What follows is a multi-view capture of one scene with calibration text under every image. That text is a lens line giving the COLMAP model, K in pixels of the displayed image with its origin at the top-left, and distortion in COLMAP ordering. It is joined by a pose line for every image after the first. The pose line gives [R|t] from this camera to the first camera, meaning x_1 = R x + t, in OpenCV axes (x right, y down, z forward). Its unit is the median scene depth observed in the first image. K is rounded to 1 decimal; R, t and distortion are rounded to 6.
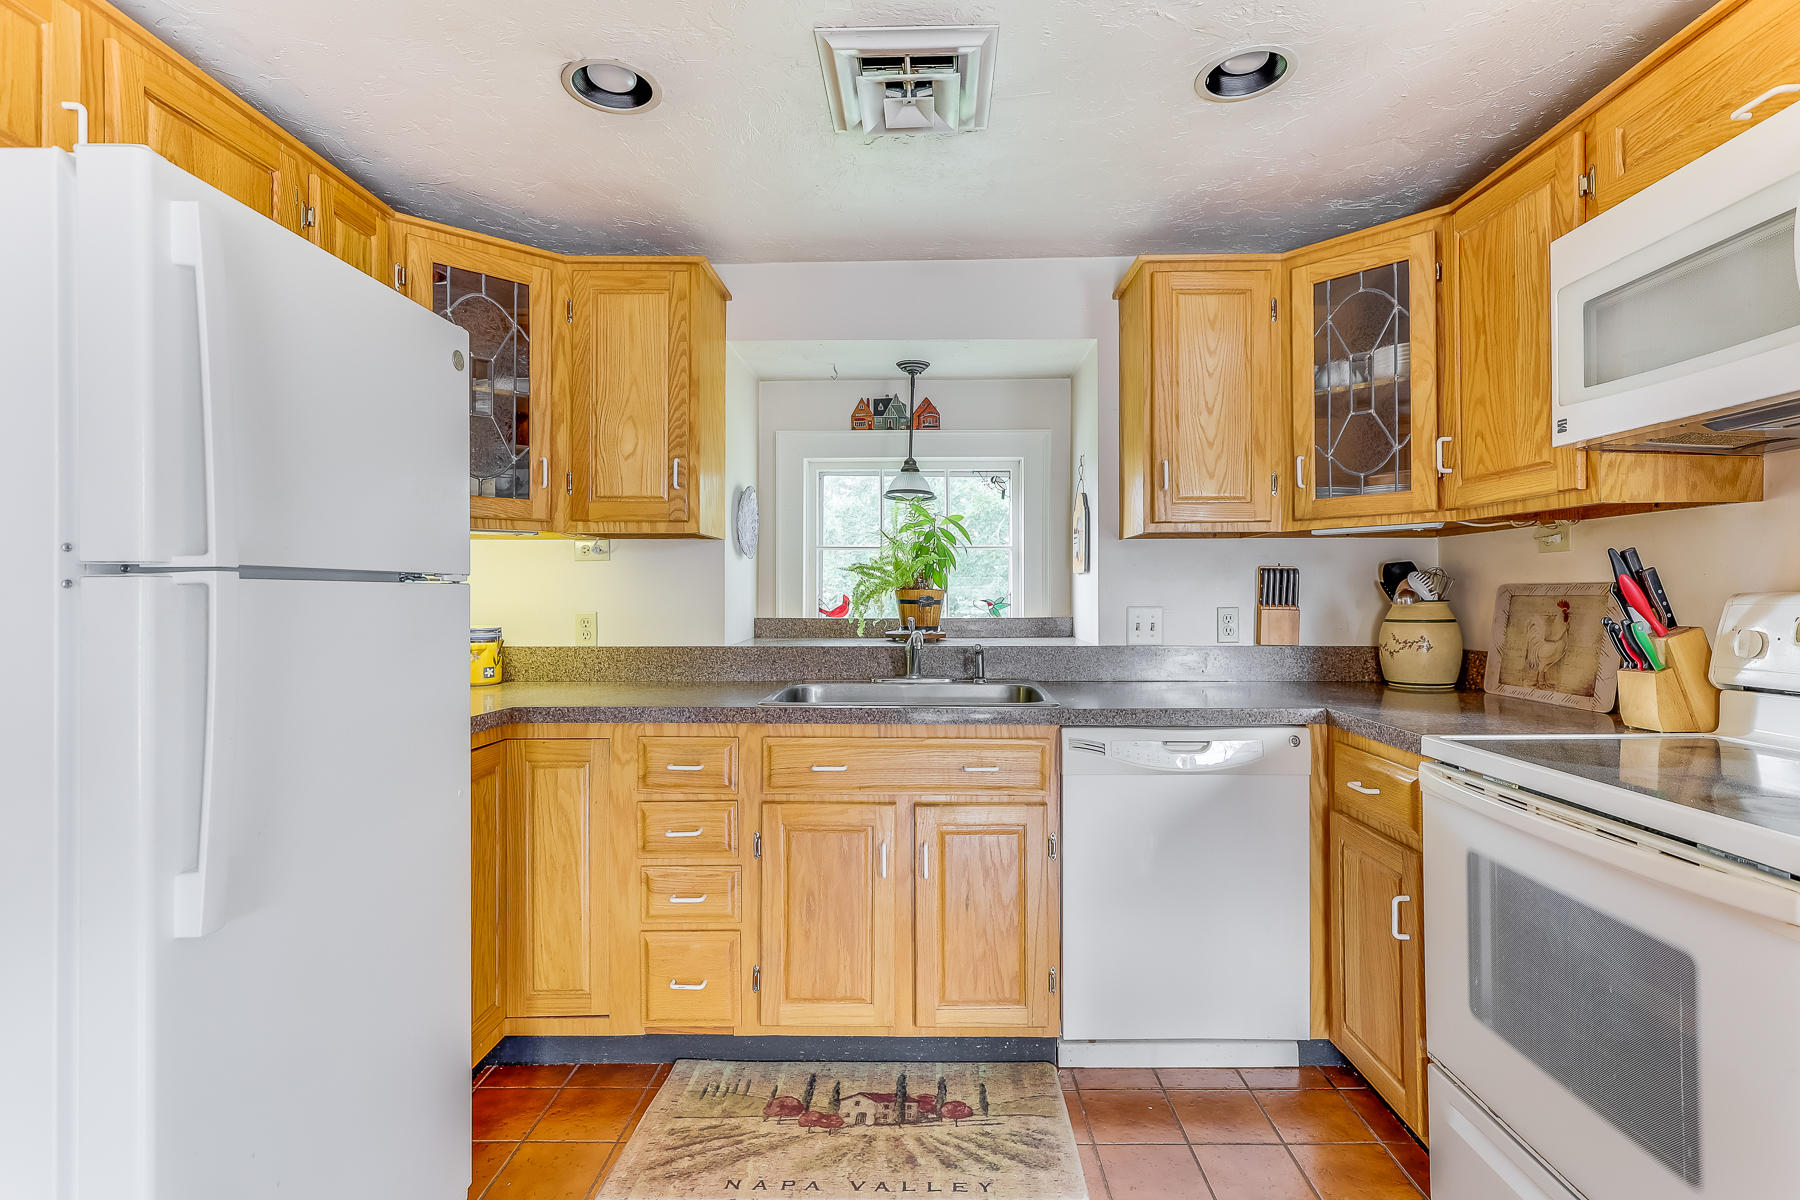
lens RADIAL K [[874.8, 0, 907.4], [0, 874.8, 593.1], [0, 0, 1]] dist [0.001660, -0.000051]
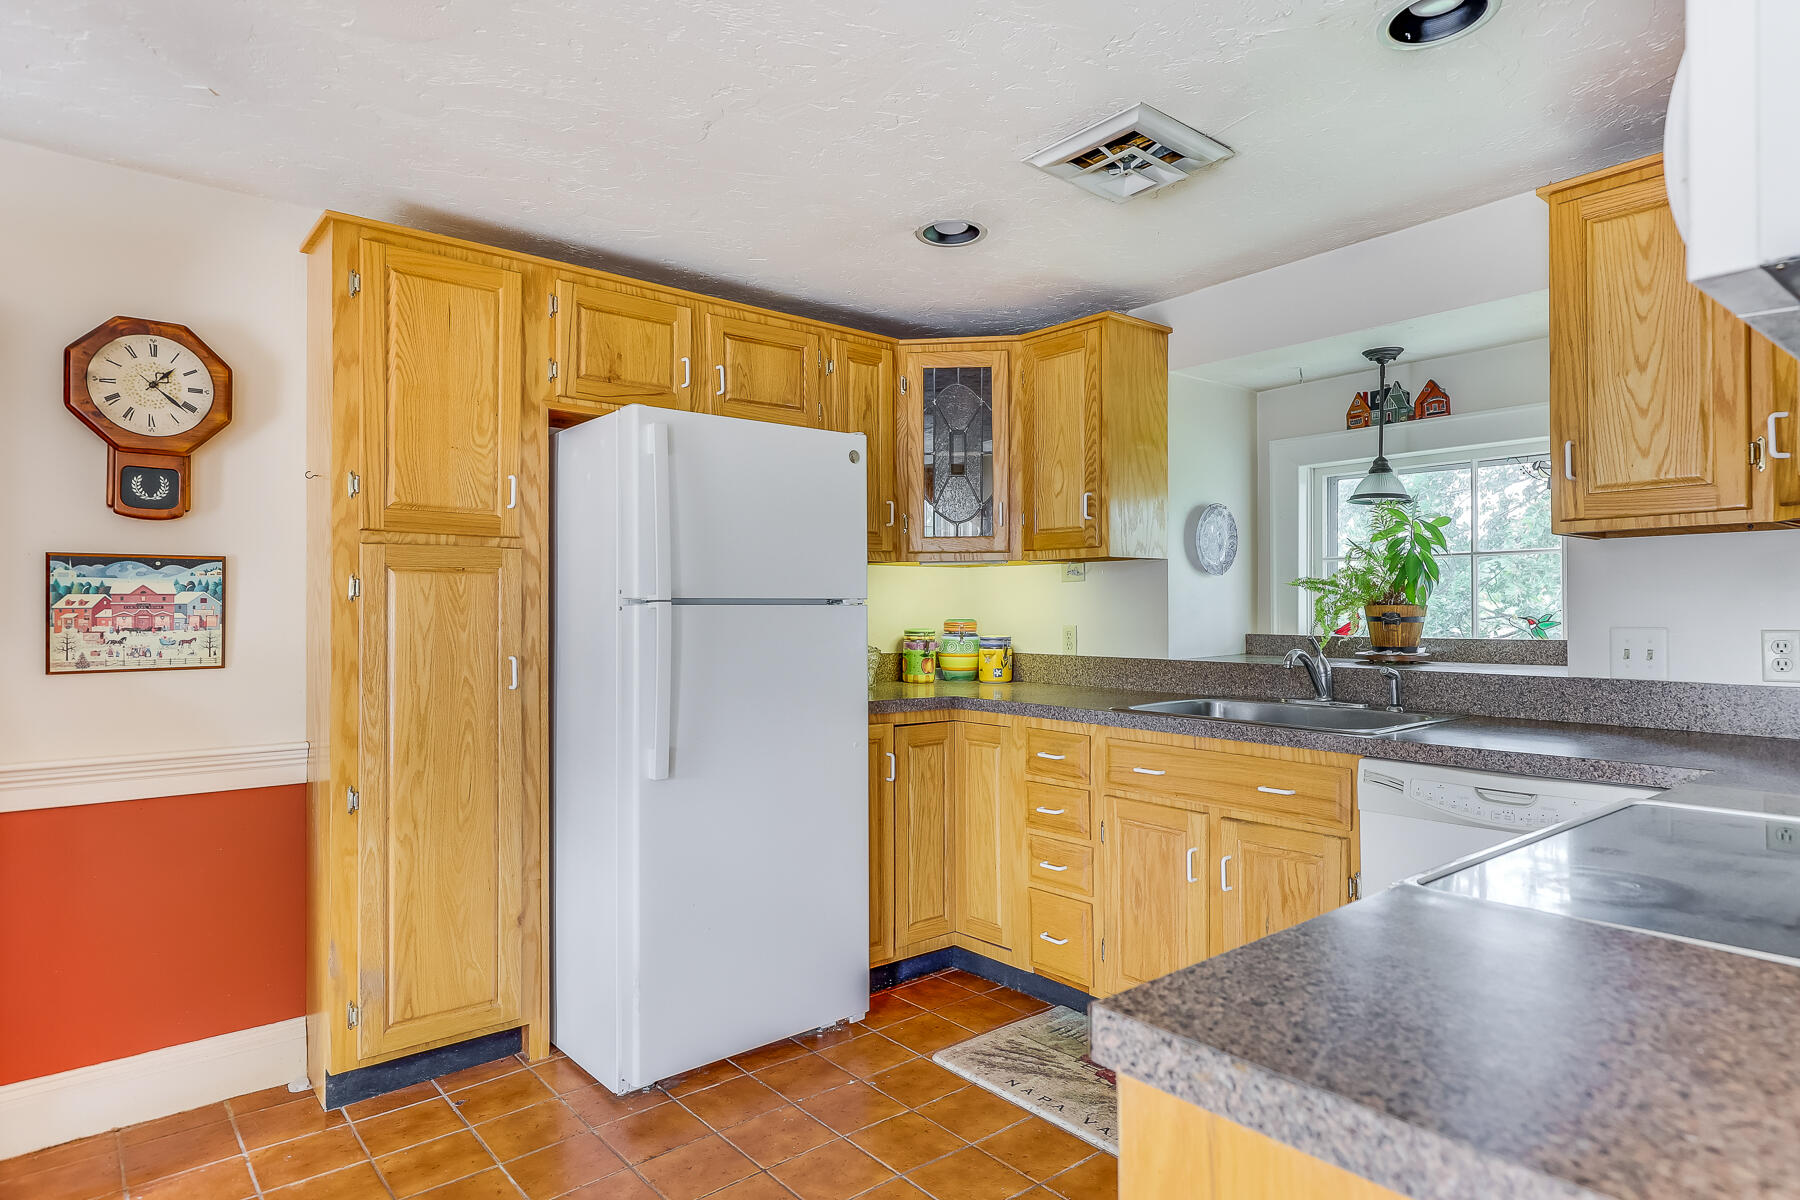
lens RADIAL K [[994.3, 0, 900.0], [0, 994.3, 600.0], [0, 0, 1]] dist [0.004866, 0.001007]
pose [[0.650474, -0.007045, -0.759496, 0.562697], [0.003556, 0.999974, -0.006230, -0.005611], [0.759520, 0.001352, 0.650482, -0.036448]]
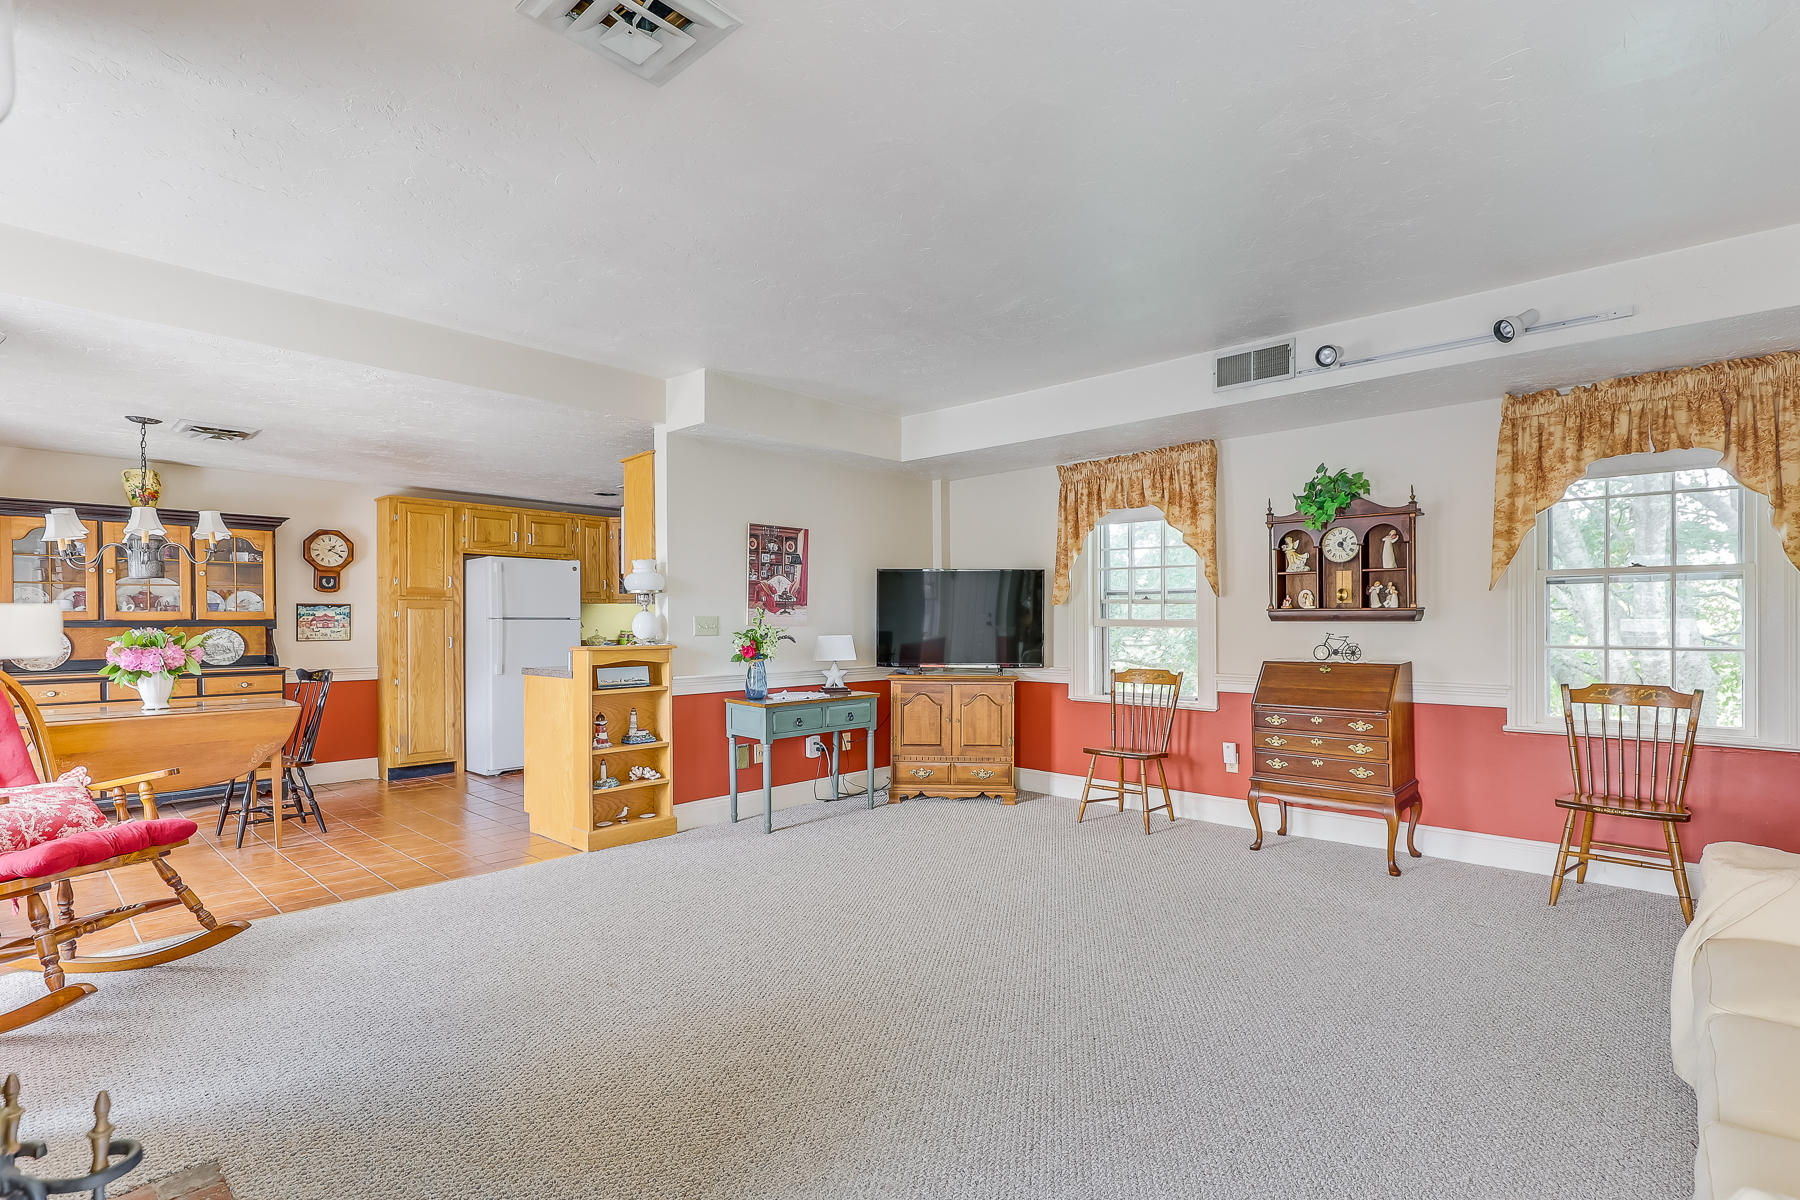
lens RADIAL K [[835.0, 0, 909.7], [0, 835.0, 623.8], [0, 0, 1]] dist [0.001743, 0.000268]
pose [[0.735894, 0.001621, -0.677095, 2.256845], [0.002384, 0.999985, 0.004985, -0.005319], [0.677093, -0.005282, 0.735879, -0.591394]]
